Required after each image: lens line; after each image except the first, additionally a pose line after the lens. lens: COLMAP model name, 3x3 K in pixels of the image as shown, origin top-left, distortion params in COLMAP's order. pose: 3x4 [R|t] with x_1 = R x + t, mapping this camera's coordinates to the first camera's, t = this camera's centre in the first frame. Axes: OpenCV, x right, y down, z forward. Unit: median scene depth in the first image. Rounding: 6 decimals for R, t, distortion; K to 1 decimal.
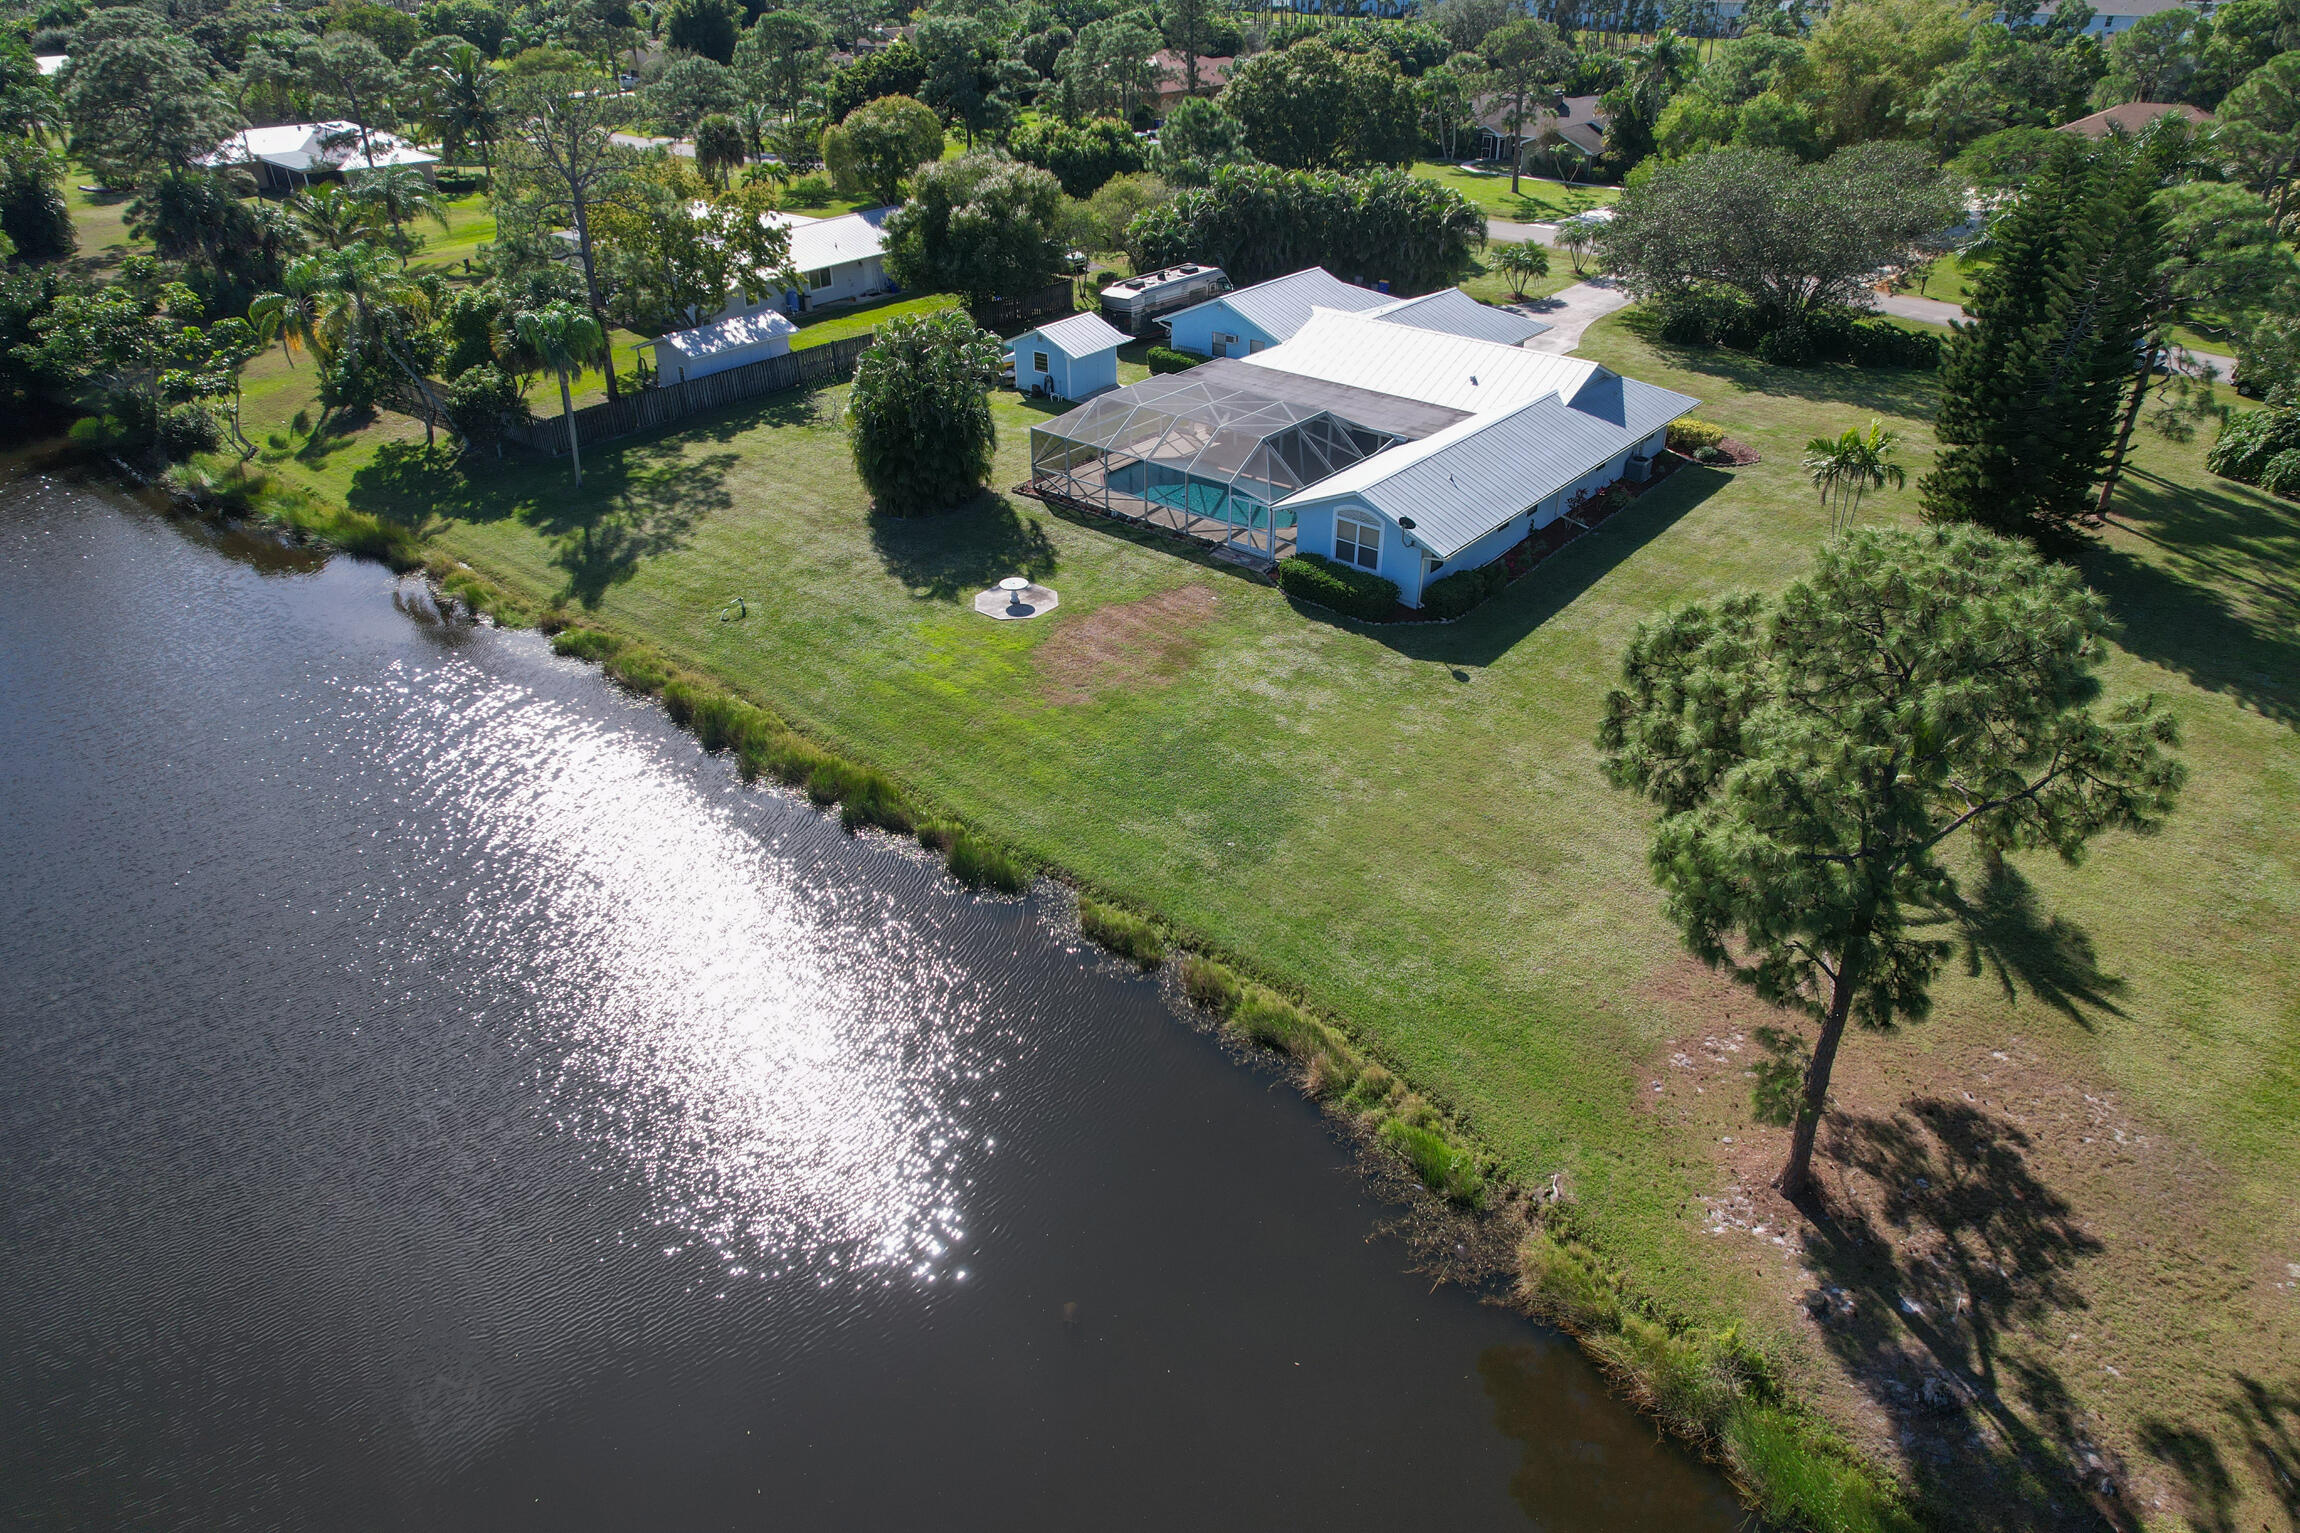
lens RADIAL K [[1469.9, 0, 1150.0], [0, 1469.9, 766.5], [0, 0, 1]] dist [-0.079817, 0.074361]
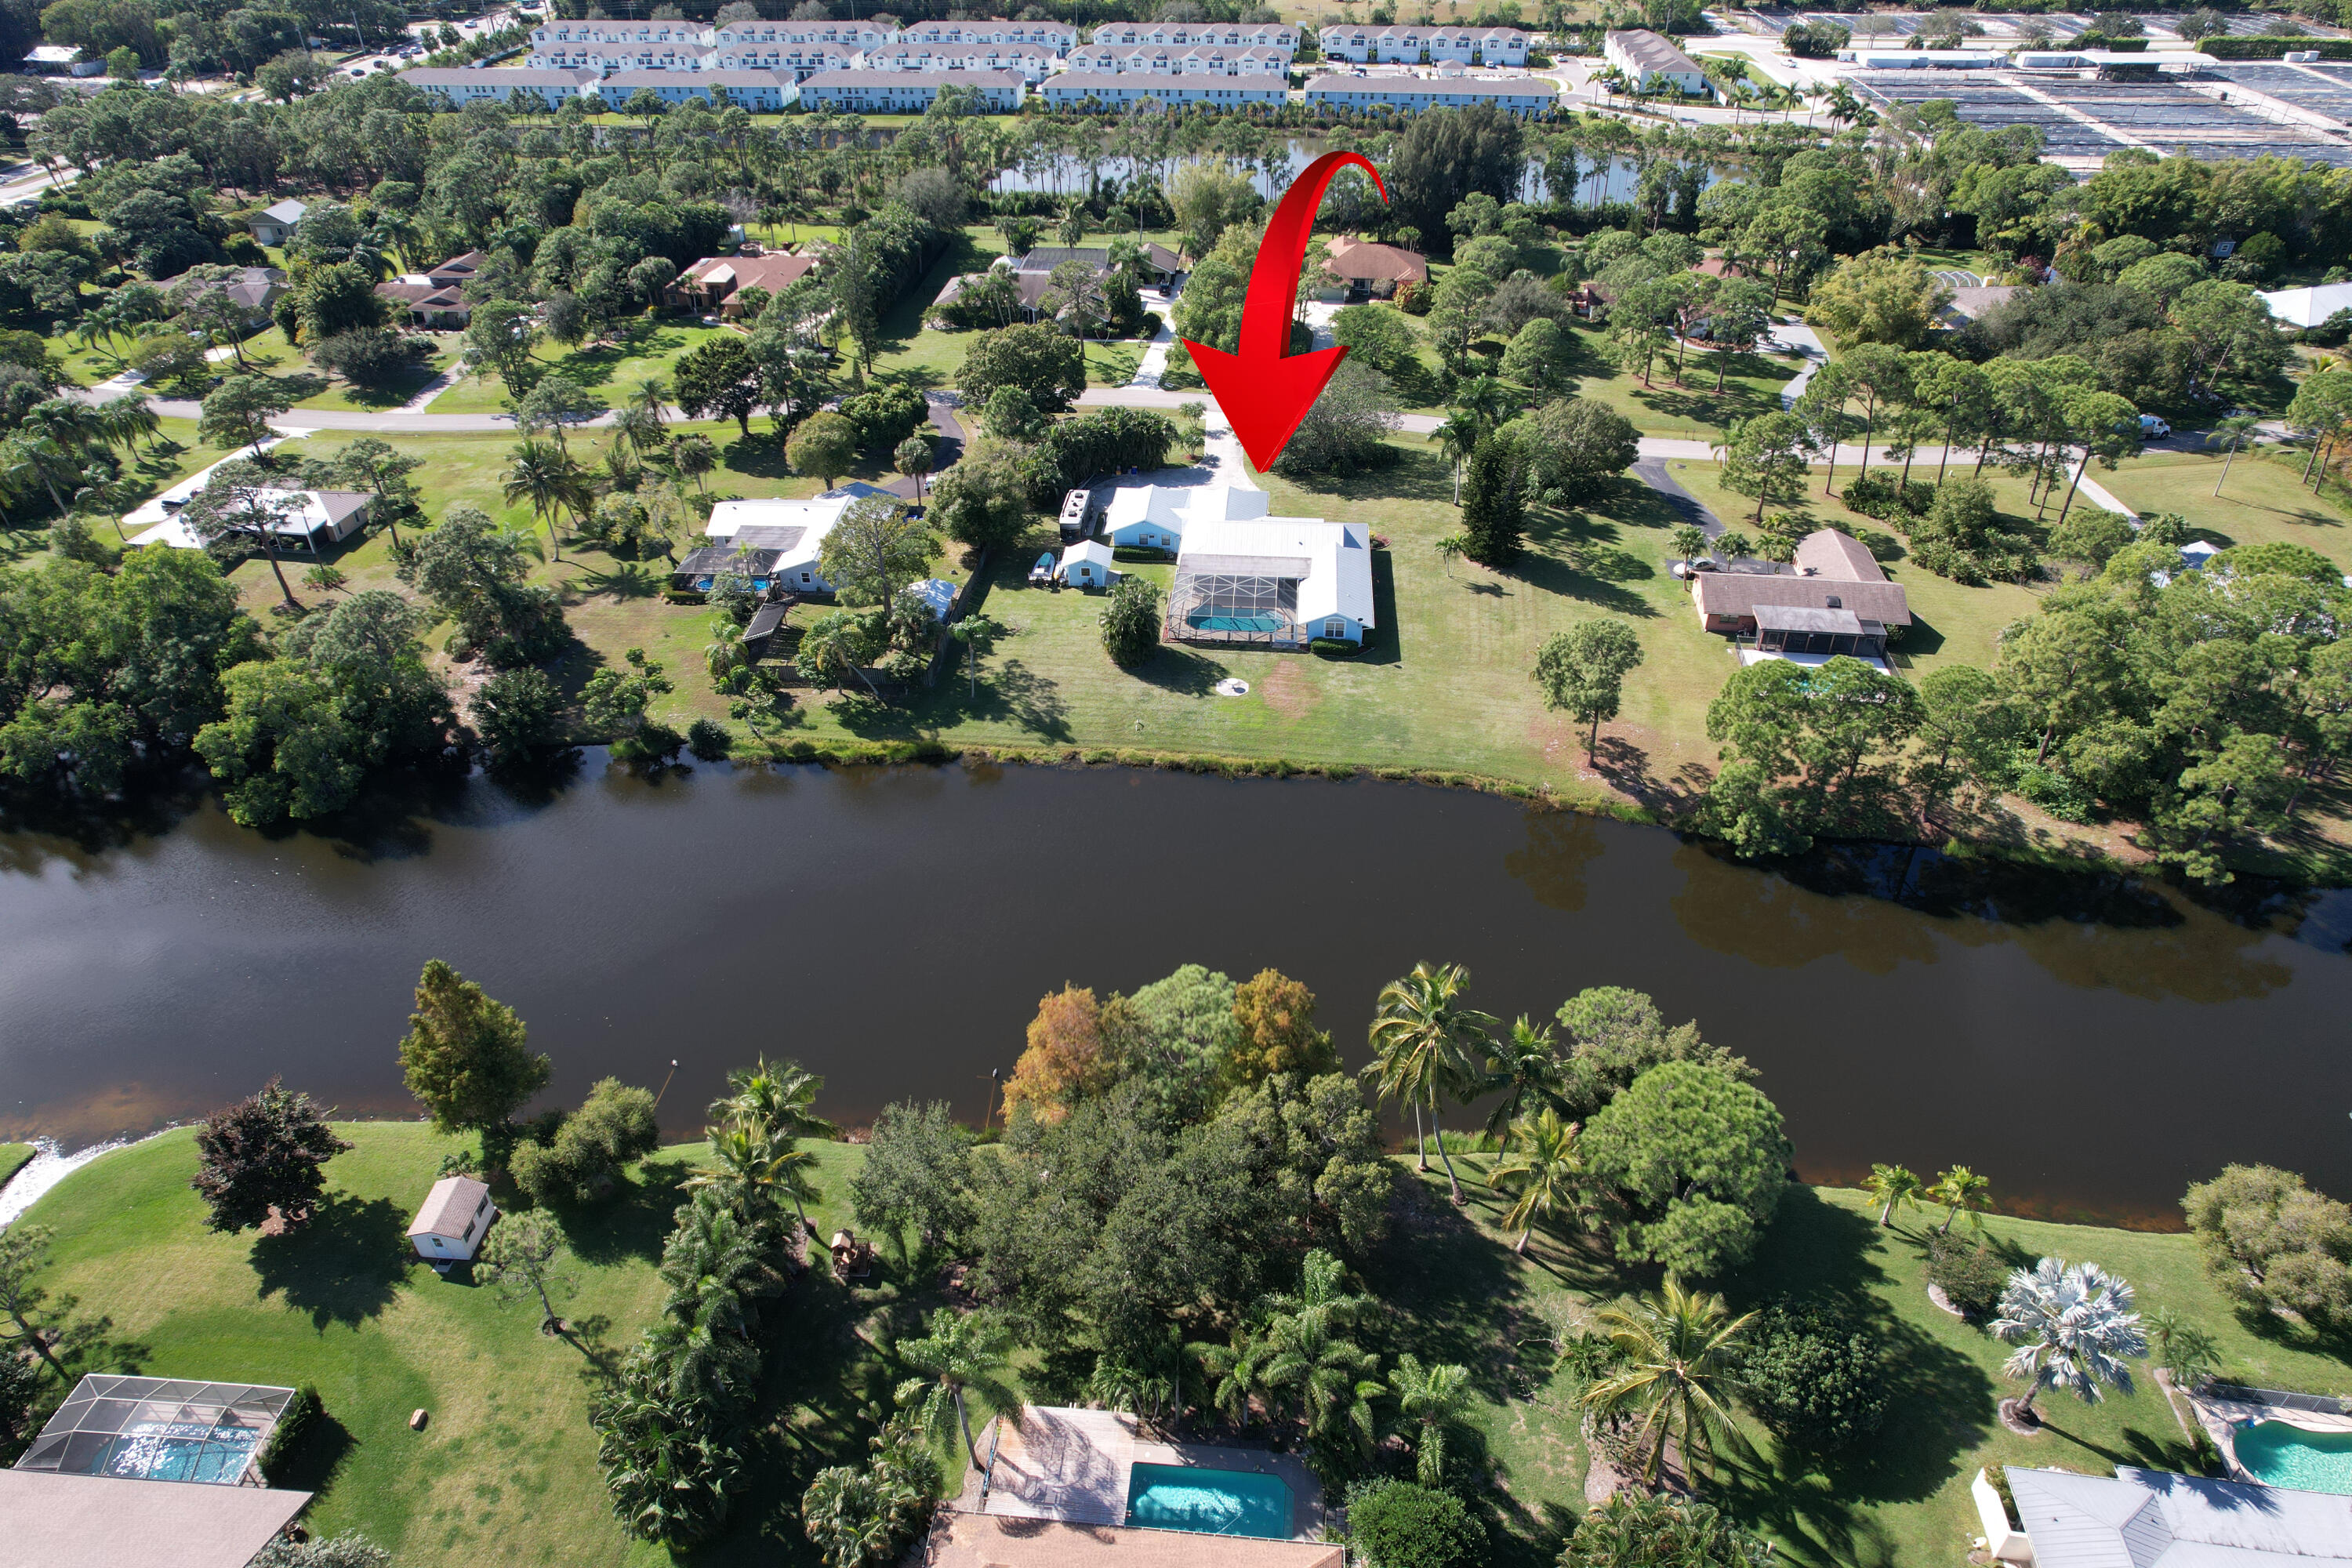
lens RADIAL K [[1503.1, 0, 1176.0], [0, 1503.1, 784.0], [0, 0, 1]] dist [-0.079817, 0.074361]
pose [[0.820730, -0.327900, 0.467850, -1.288586], [0.295488, 0.944492, 0.143599, -0.318192], [-0.488967, 0.020388, 0.872064, -1.096535]]
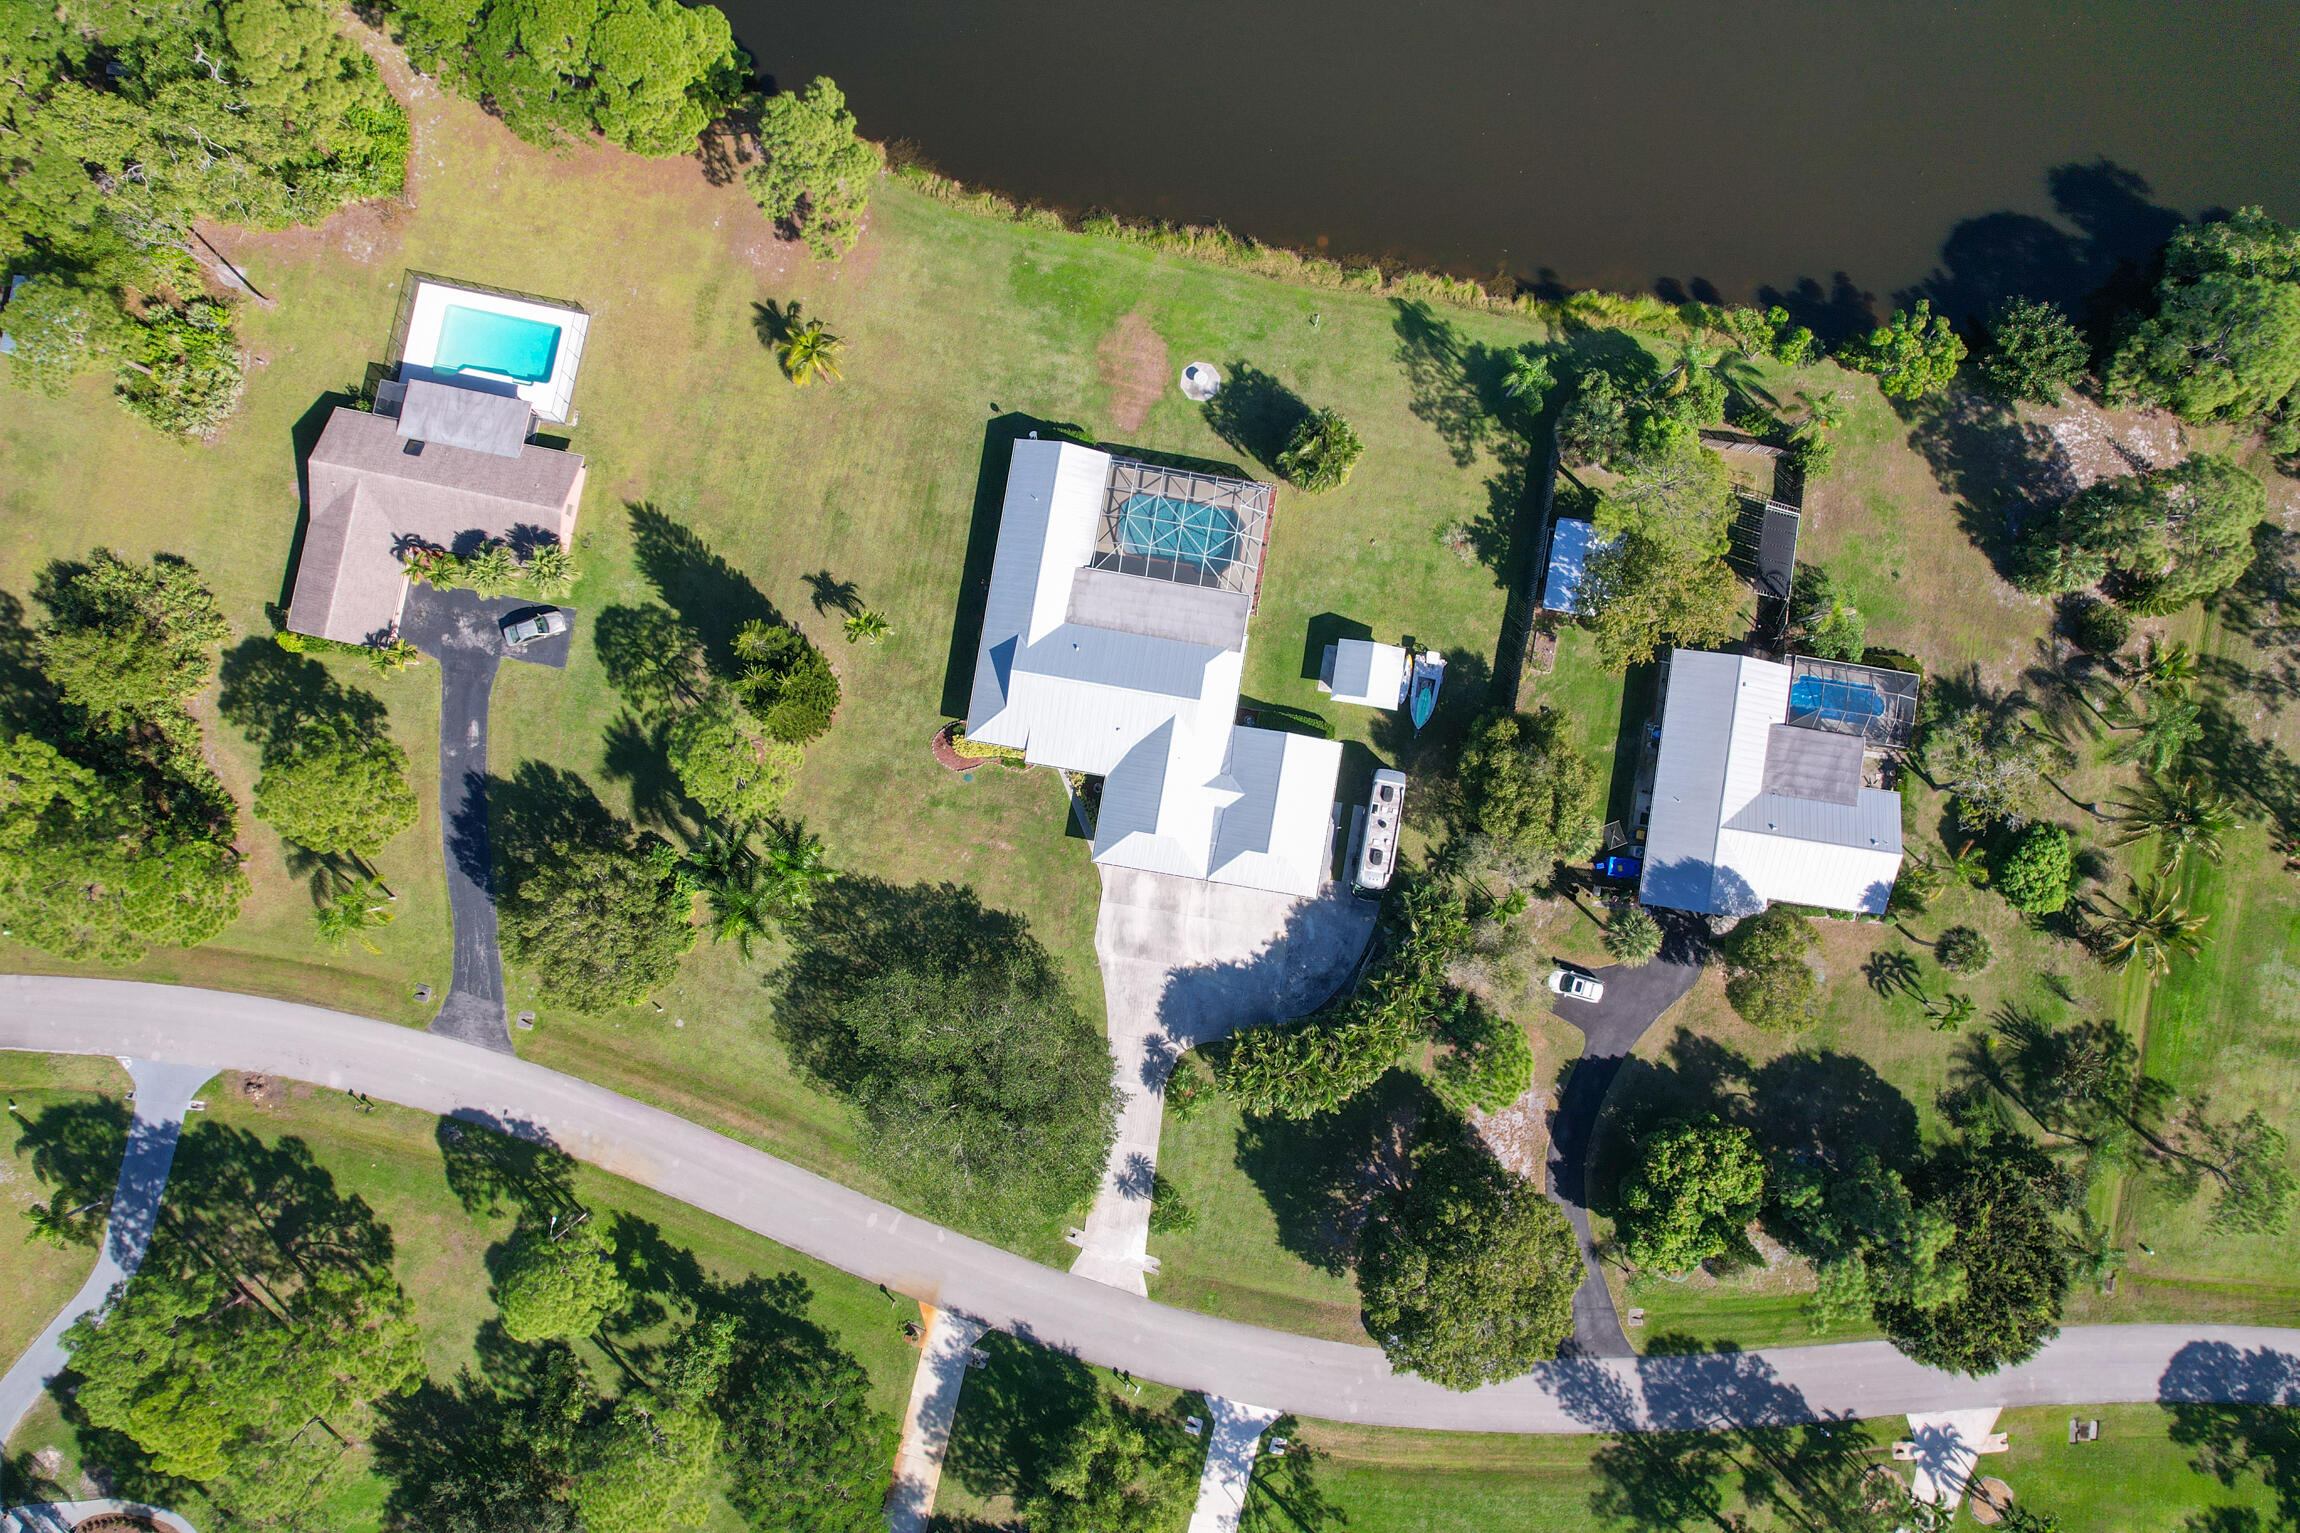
lens RADIAL K [[1469.9, 0, 1150.0], [0, 1469.9, 766.5], [0, 0, 1]] dist [-0.079817, 0.074361]
pose [[-0.866759, 0.498709, -0.004383, 0.236601], [-0.252229, -0.430761, 0.866502, -1.944628], [0.430244, 0.752154, 0.499154, 0.286275]]
